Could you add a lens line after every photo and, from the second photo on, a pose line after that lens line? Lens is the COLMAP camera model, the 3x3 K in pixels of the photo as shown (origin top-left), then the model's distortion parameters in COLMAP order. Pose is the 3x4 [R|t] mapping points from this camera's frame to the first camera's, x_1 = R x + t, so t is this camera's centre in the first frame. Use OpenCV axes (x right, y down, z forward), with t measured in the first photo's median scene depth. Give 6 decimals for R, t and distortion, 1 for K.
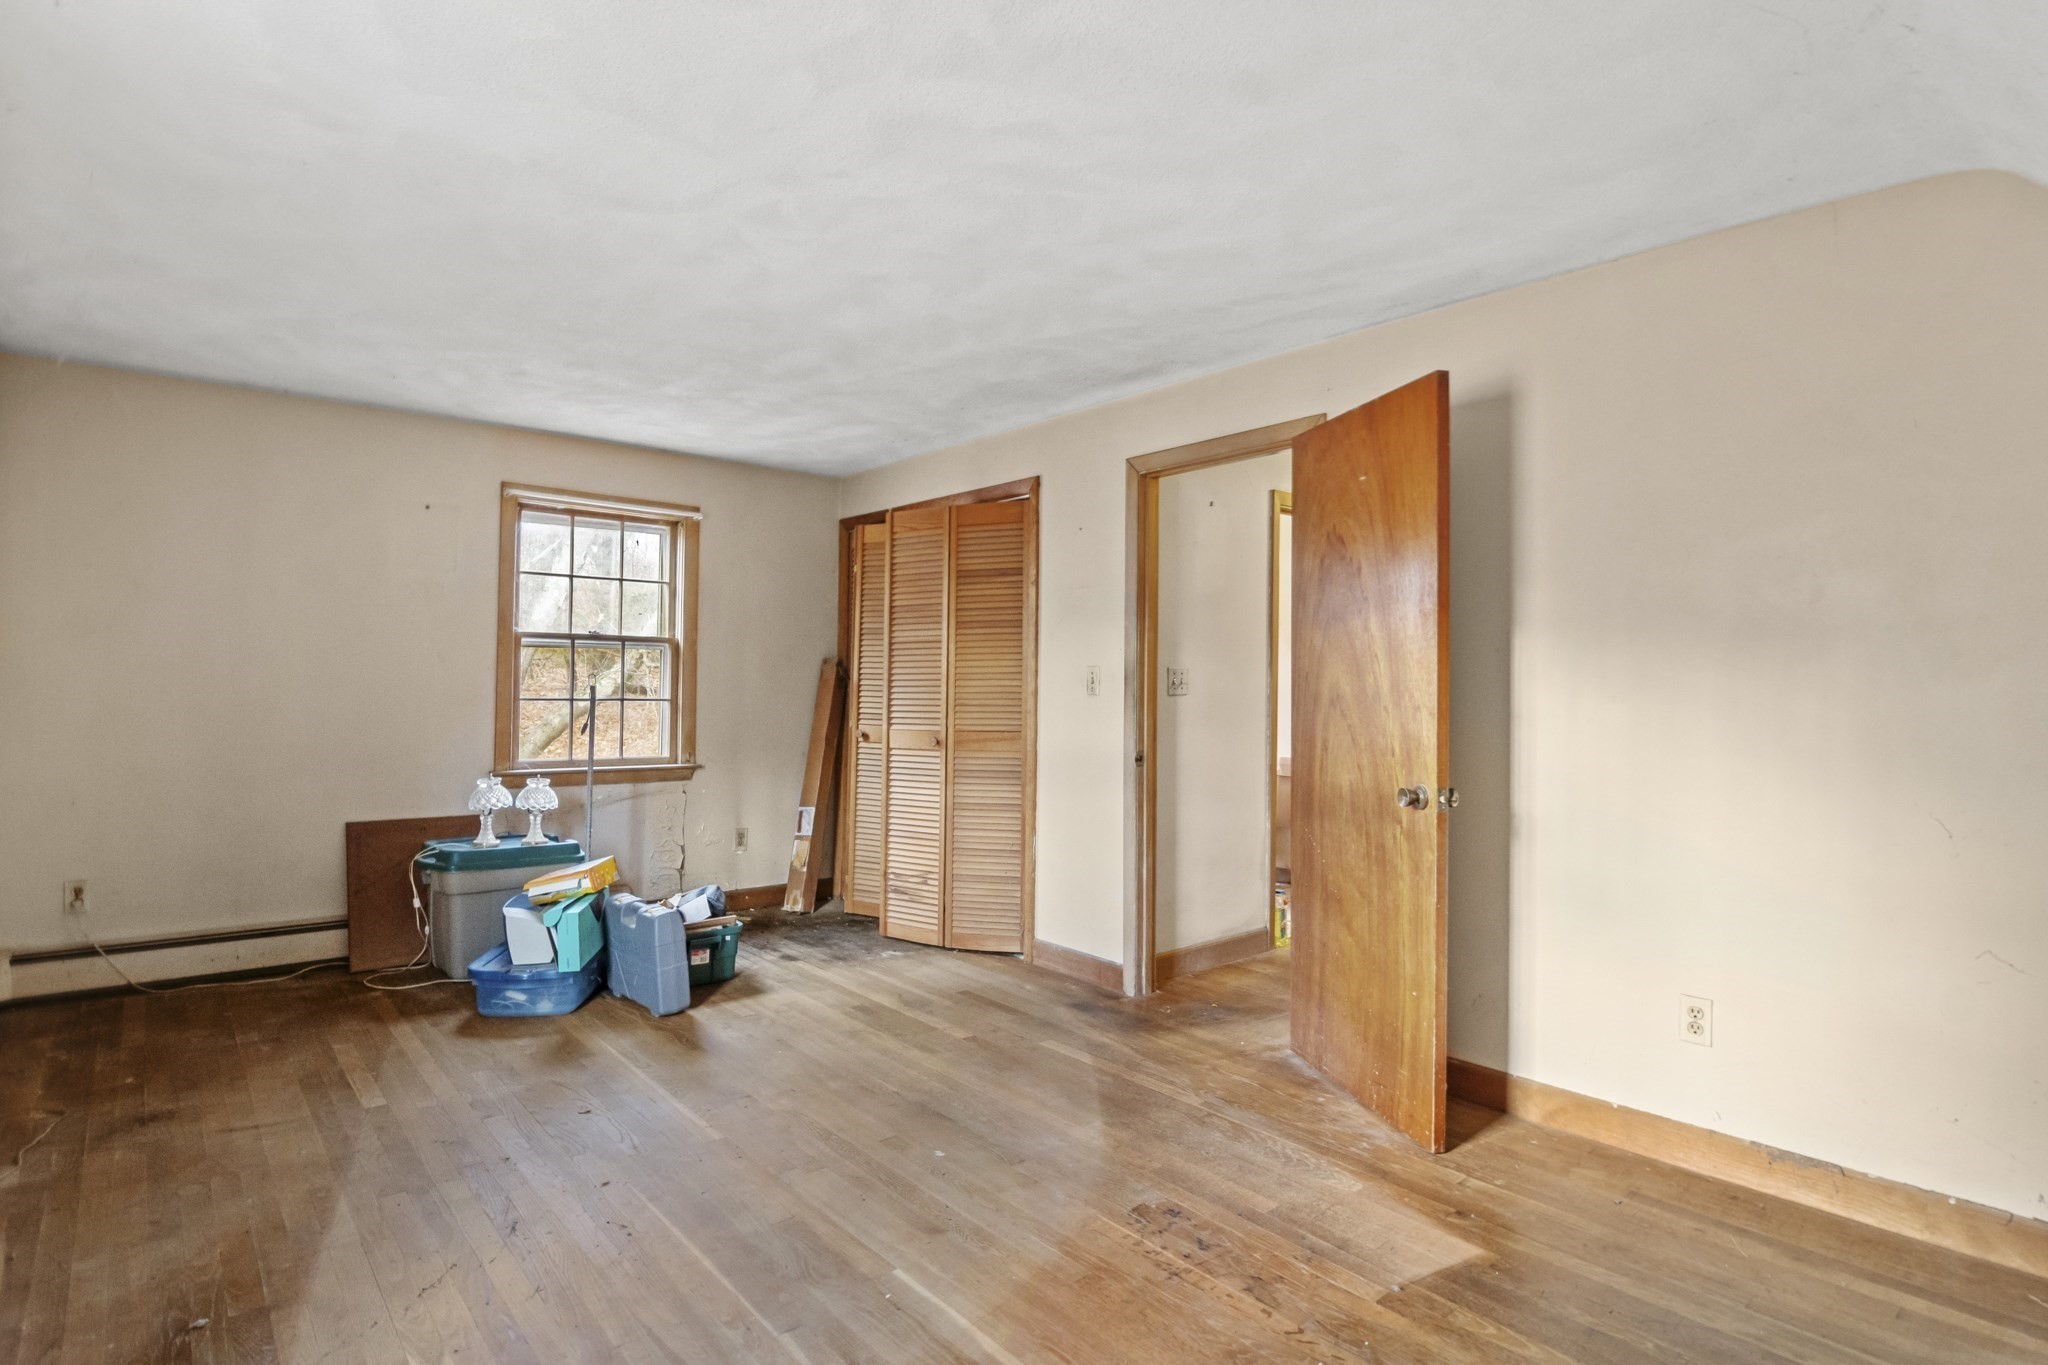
lens RADIAL K [[1040.4, 0, 1030.7], [0, 1040.4, 686.9], [0, 0, 1]] dist [-0.017293, 0.000095]
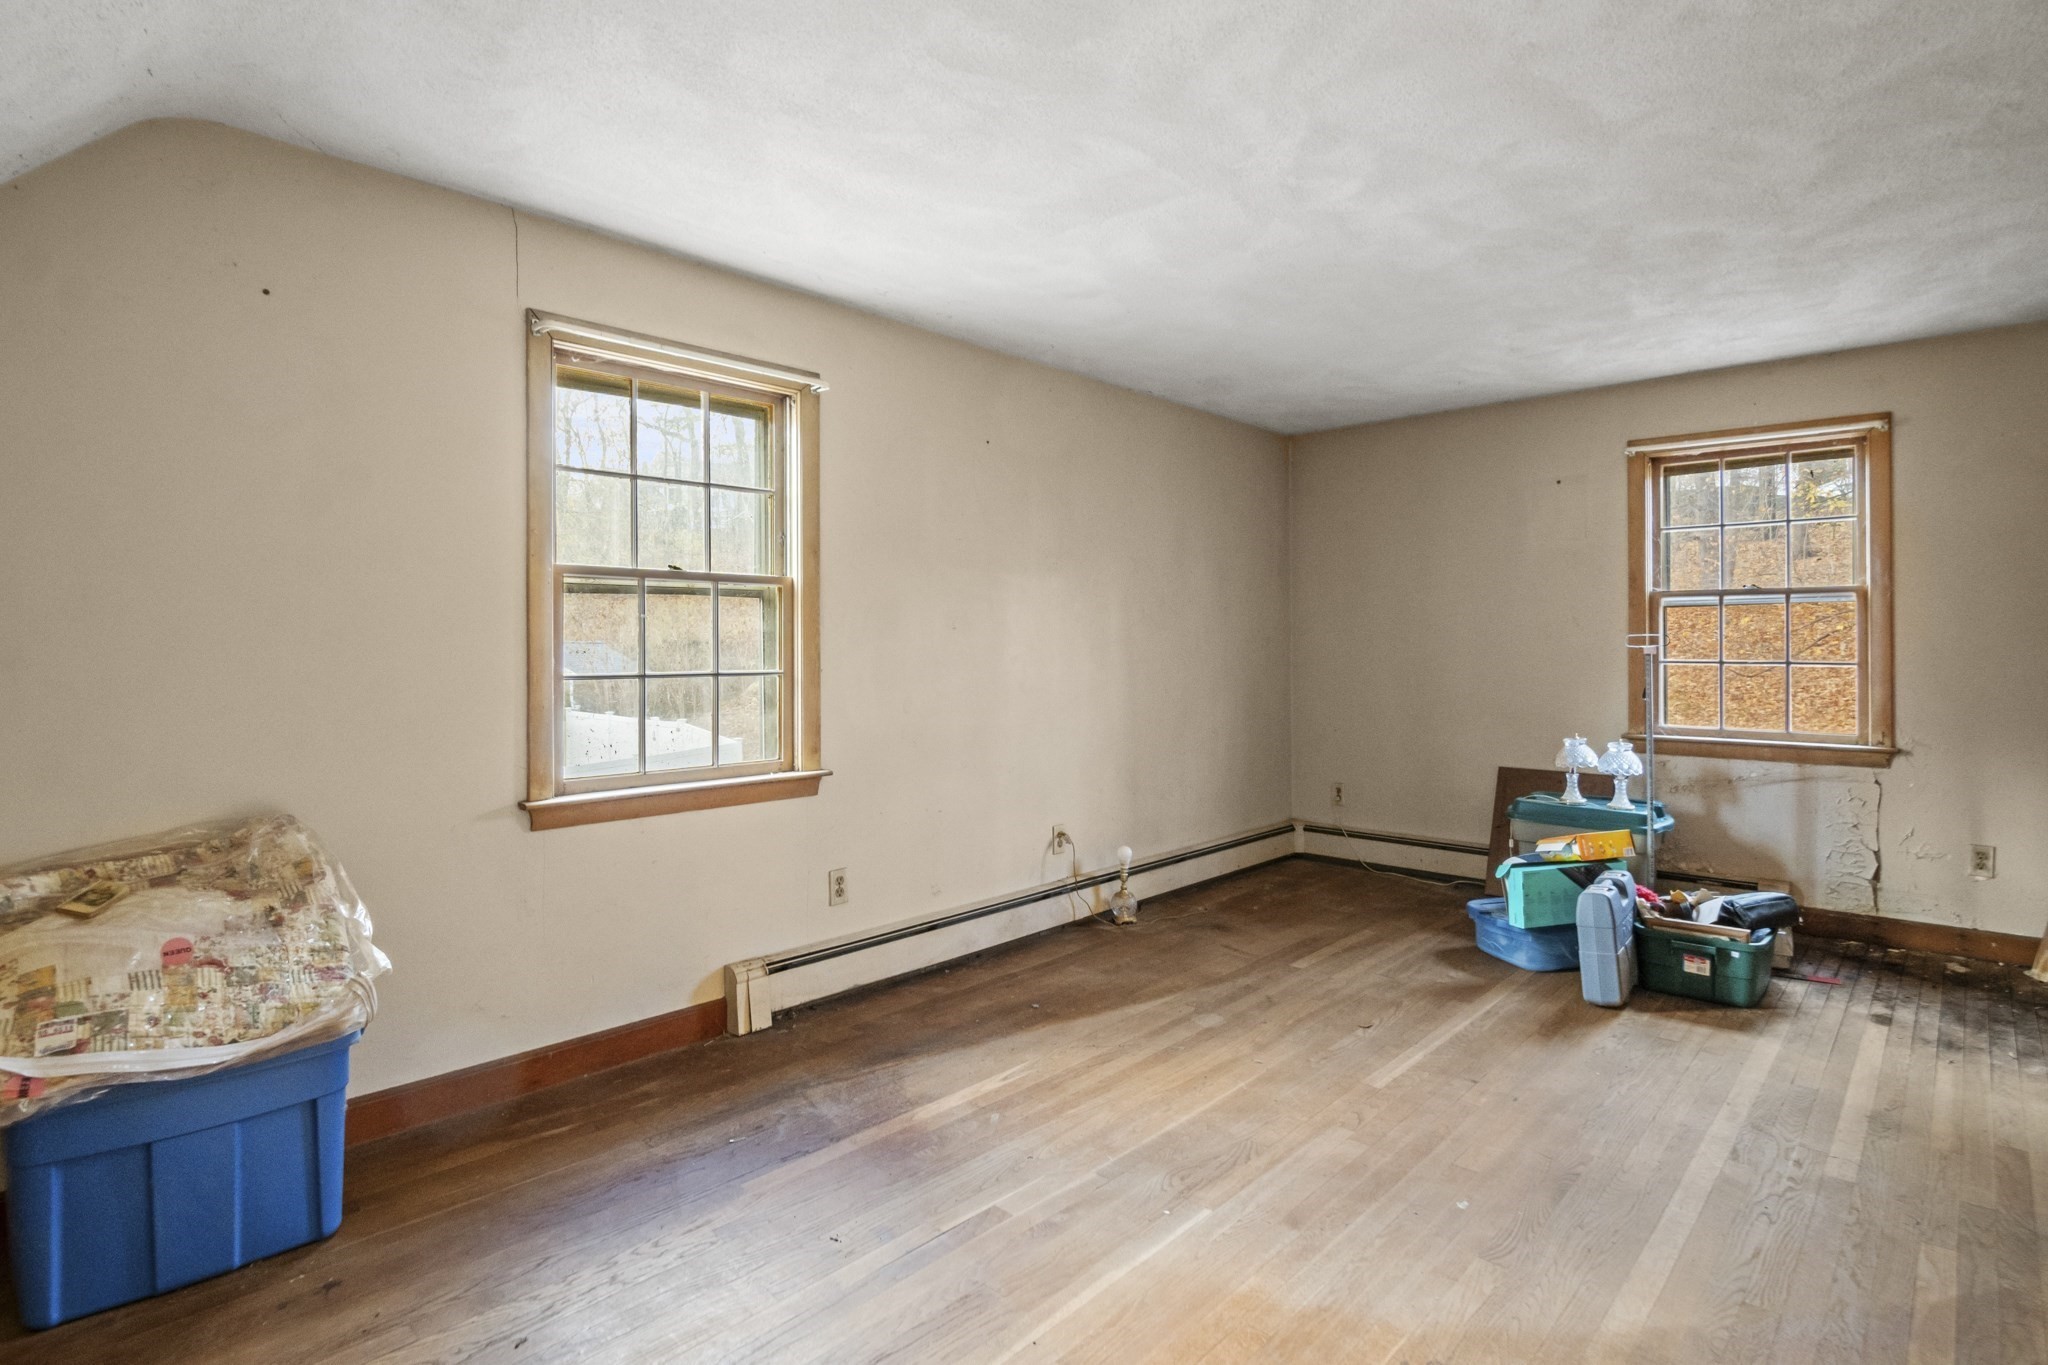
lens RADIAL K [[1014.3, 0, 1025.8], [0, 1014.3, 663.2], [0, 0, 1]] dist [-0.015572, -0.000468]
pose [[0.110947, 0.003917, -0.993819, 0.420384], [0.004933, 0.999978, 0.004492, 0.006759], [0.993814, -0.005401, 0.110926, 0.351682]]
